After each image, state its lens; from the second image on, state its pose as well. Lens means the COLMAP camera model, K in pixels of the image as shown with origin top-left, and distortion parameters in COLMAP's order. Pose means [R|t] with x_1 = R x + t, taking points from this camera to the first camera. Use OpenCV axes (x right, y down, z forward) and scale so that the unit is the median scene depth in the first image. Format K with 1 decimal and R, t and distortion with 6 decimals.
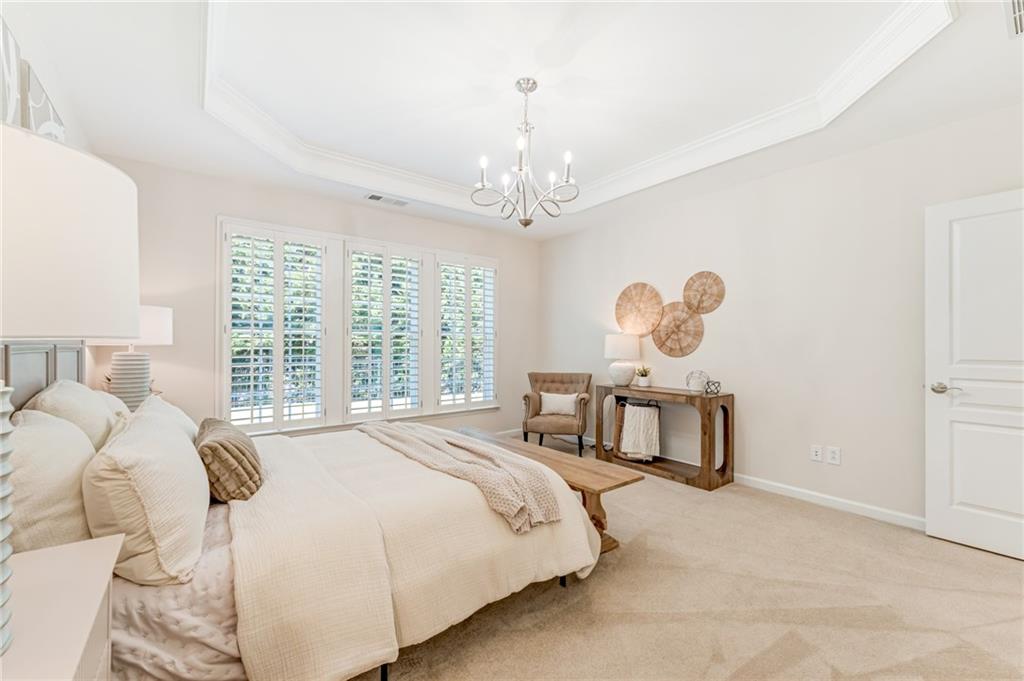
lens RADIAL K [[419.2, 0, 518.4], [0, 419.2, 337.7], [0, 0, 1]] dist [-0.001102, -0.000061]
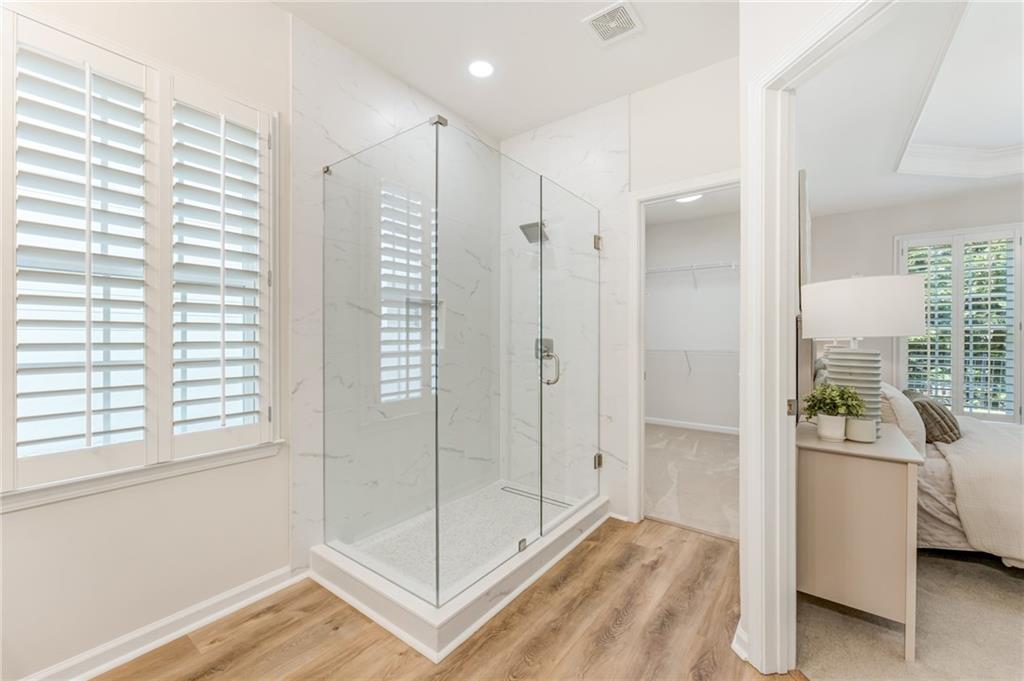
lens RADIAL K [[419.2, 0, 508.2], [0, 419.2, 338.1], [0, 0, 1]] dist [-0.001102, -0.000061]
pose [[0.258760, -0.001276, -0.965941, 0.371264], [0.011164, 0.999936, 0.001670, -0.007517], [0.965877, -0.011216, 0.258757, -0.866207]]
